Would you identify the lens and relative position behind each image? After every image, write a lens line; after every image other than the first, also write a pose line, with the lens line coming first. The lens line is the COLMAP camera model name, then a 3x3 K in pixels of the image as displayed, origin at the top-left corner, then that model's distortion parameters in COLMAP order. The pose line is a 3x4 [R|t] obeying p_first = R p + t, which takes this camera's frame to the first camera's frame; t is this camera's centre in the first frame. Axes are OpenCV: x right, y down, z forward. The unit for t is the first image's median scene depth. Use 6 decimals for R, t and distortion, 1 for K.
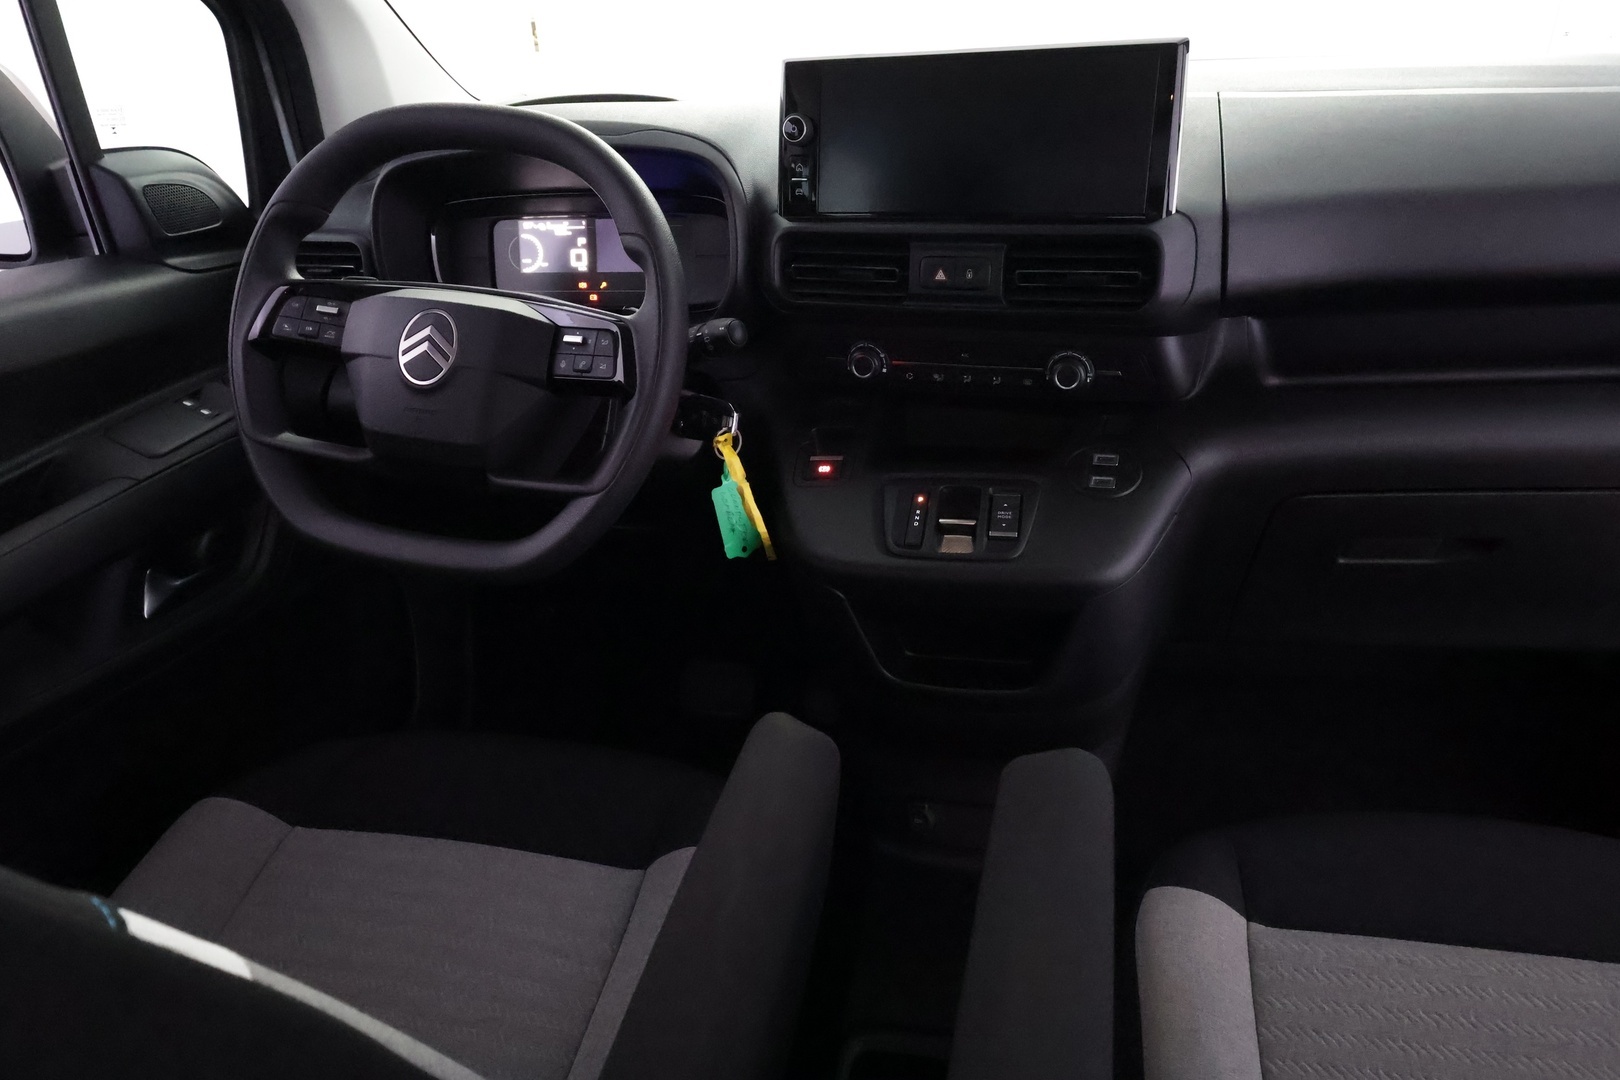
lens RADIAL K [[1044.8, 0, 809.4], [0, 1044.8, 544.3], [0, 0, 1]] dist [0.006228, 0.000761]
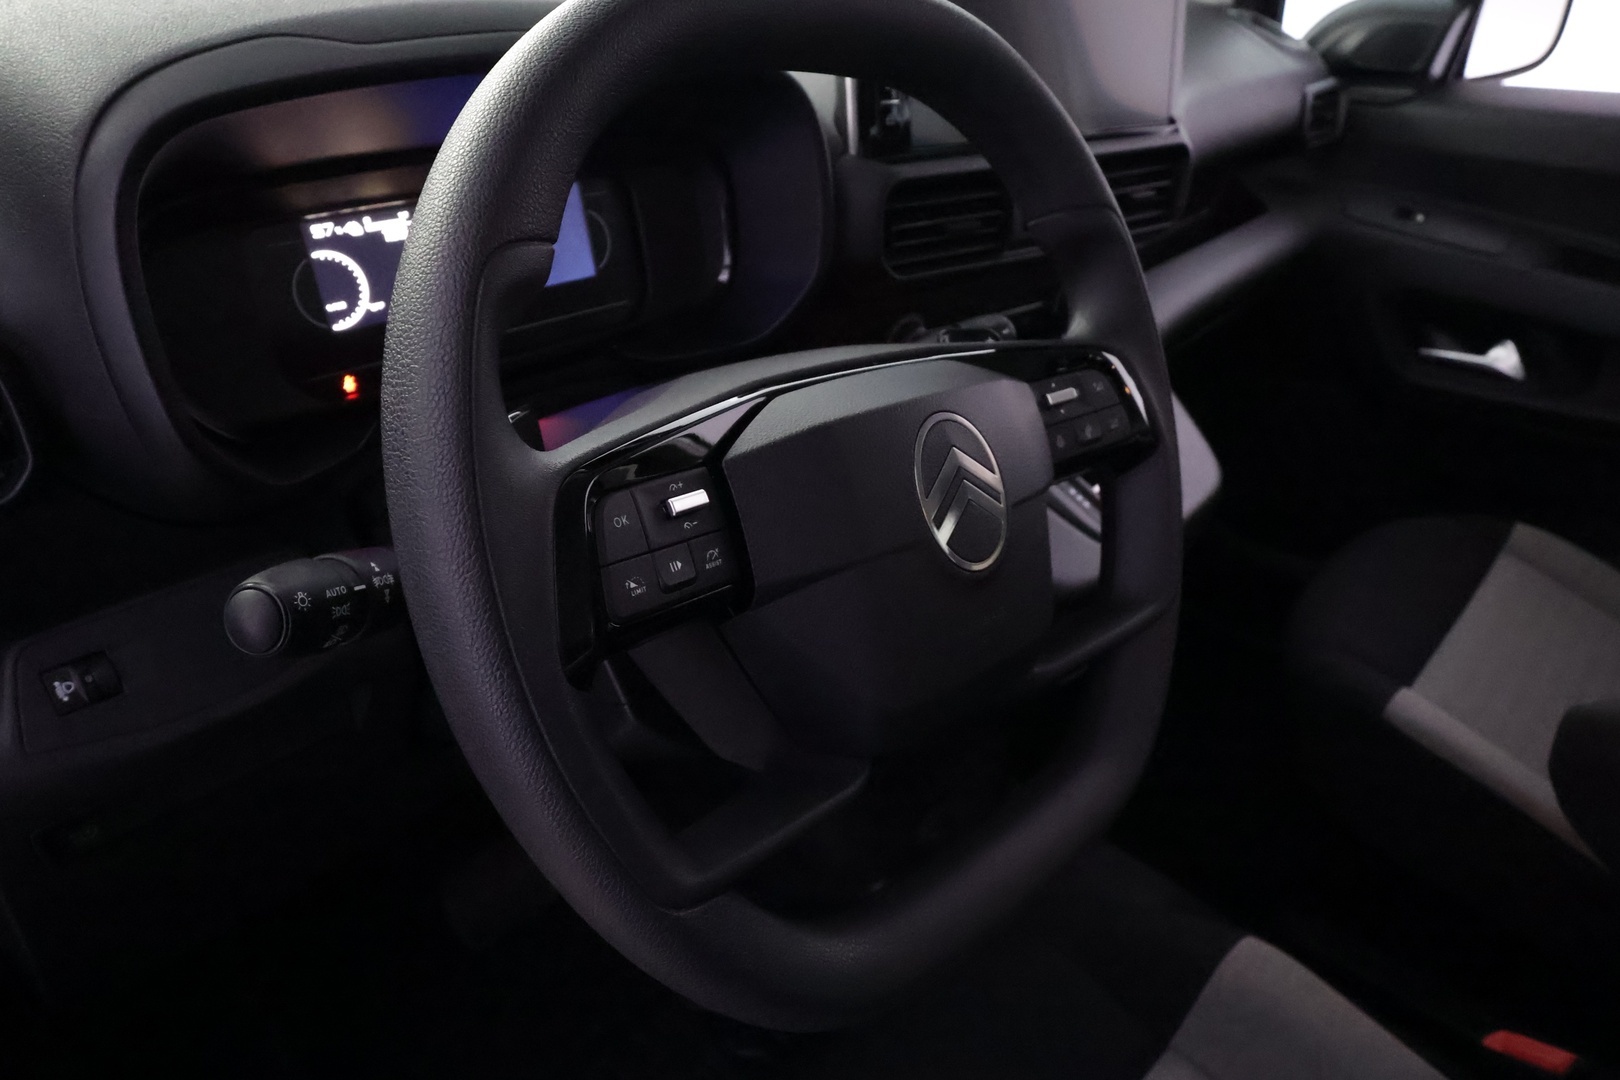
lens RADIAL K [[1044.8, 0, 809.4], [0, 1044.8, 544.3], [0, 0, 1]] dist [0.006228, 0.000761]
pose [[0.493365, -0.378912, 0.782954, -0.580379], [0.306315, 0.918154, 0.251324, -0.228519], [-0.814102, 0.115836, 0.569052, 0.578298]]
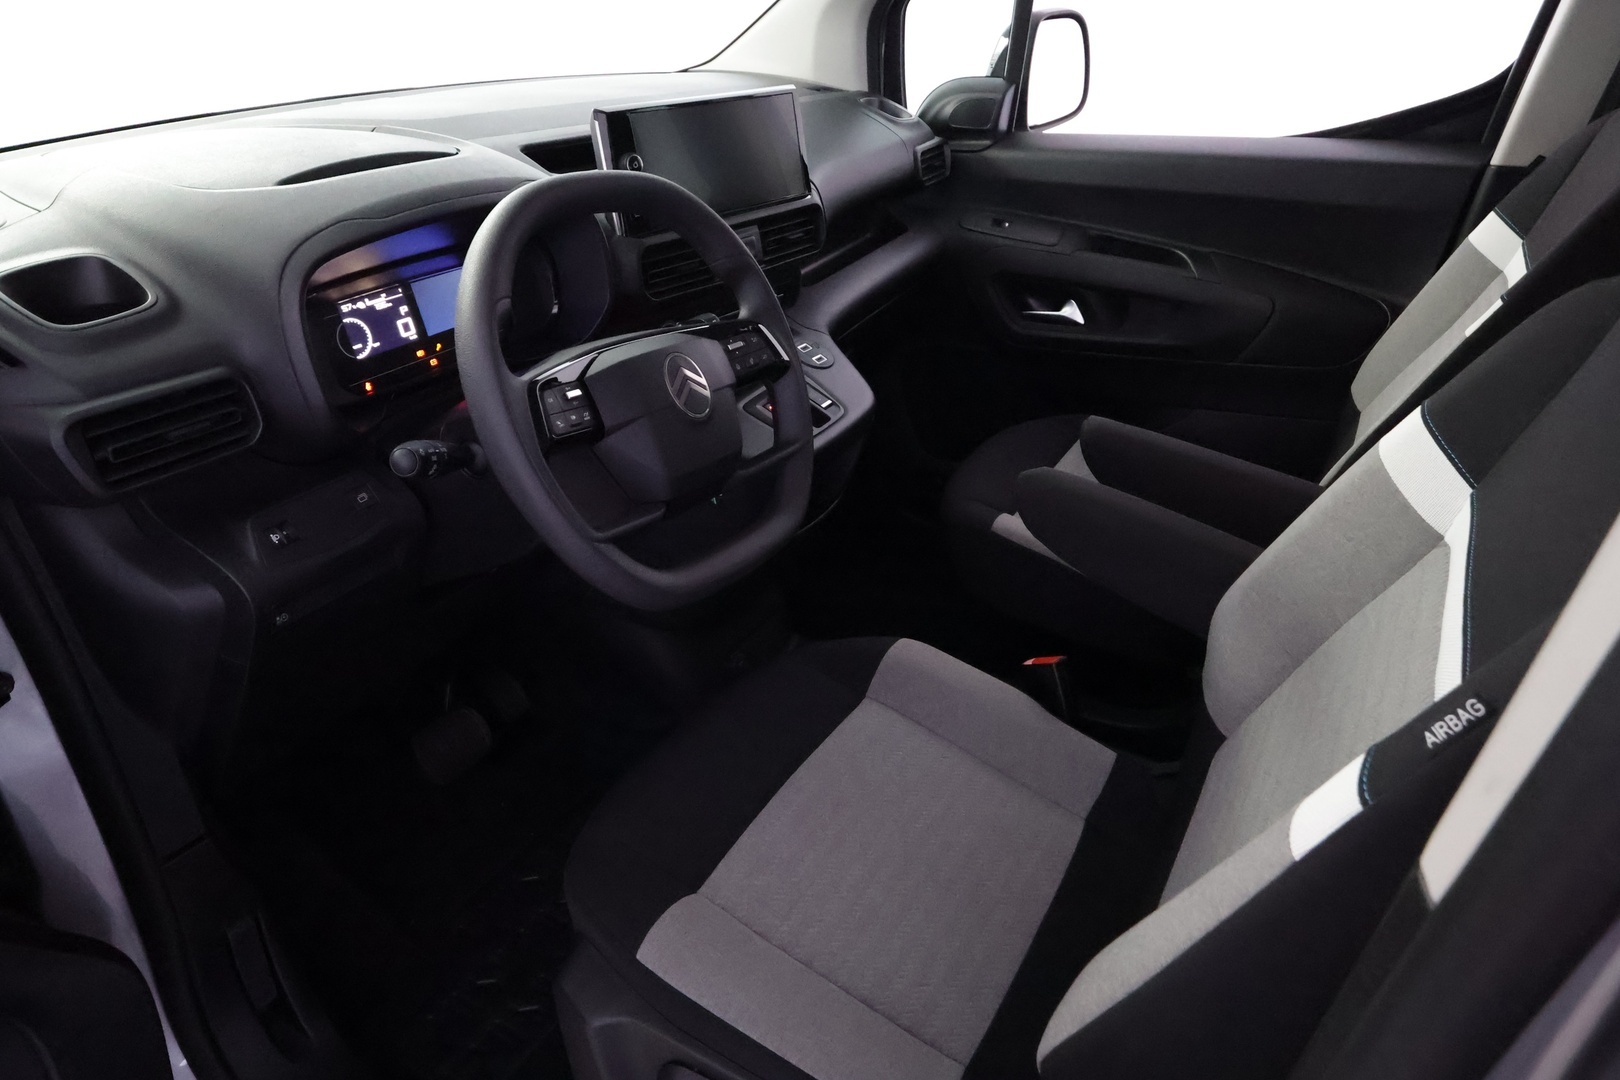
lens RADIAL K [[1044.8, 0, 809.4], [0, 1044.8, 544.3], [0, 0, 1]] dist [0.006228, 0.000761]
pose [[0.294194, -0.418979, 0.859015, -1.006386], [0.398563, 0.870691, 0.288175, -0.230199], [-0.868676, 0.257592, 0.423142, 0.333716]]
